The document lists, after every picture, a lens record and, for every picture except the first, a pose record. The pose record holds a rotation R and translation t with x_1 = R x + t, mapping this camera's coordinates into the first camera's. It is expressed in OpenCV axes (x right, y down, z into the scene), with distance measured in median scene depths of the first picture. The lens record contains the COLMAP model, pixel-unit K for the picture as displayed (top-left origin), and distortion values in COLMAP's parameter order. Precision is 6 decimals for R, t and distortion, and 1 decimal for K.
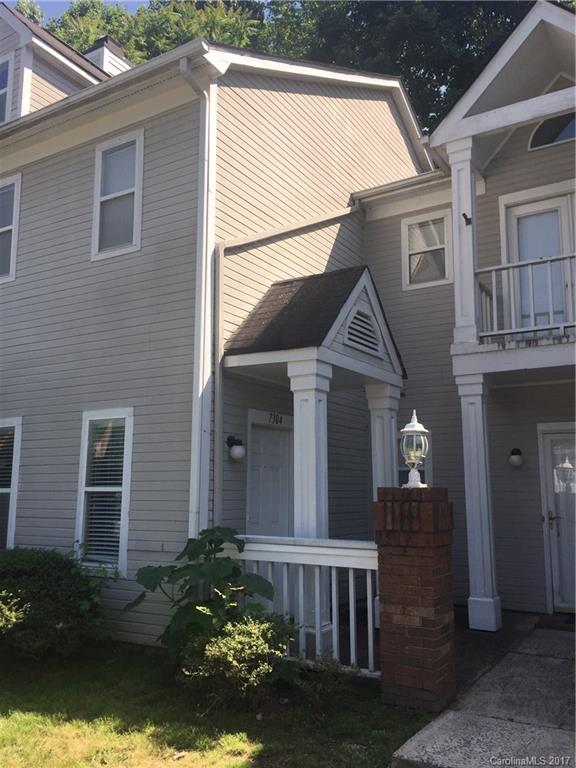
lens RADIAL K [[650.8, 0, 284.5], [0, 650.8, 384.4], [0, 0, 1]] dist [0.067498, -0.043763]
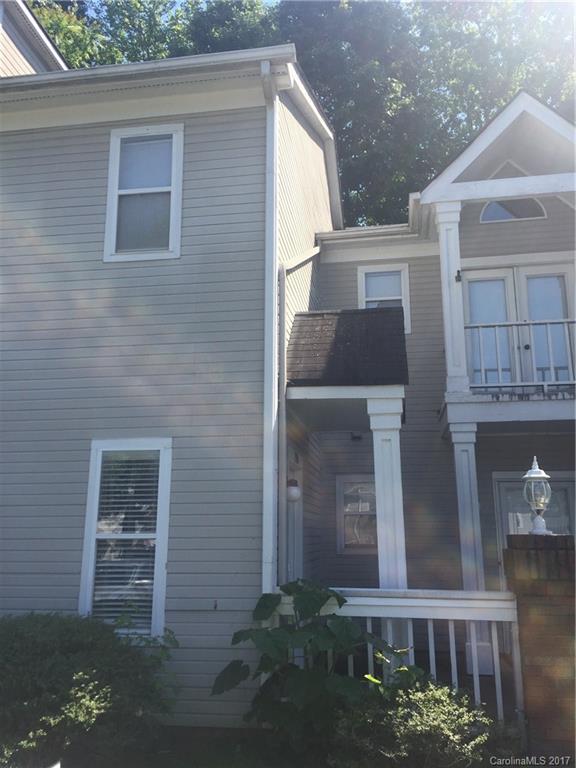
lens RADIAL K [[650.8, 0, 287.1], [0, 650.8, 385.4], [0, 0, 1]] dist [0.067498, -0.043763]
pose [[0.925395, 0.080646, 0.370325, -0.393458], [-0.057379, 0.995648, -0.073441, 0.019661], [-0.374636, 0.046713, 0.925994, 0.146685]]
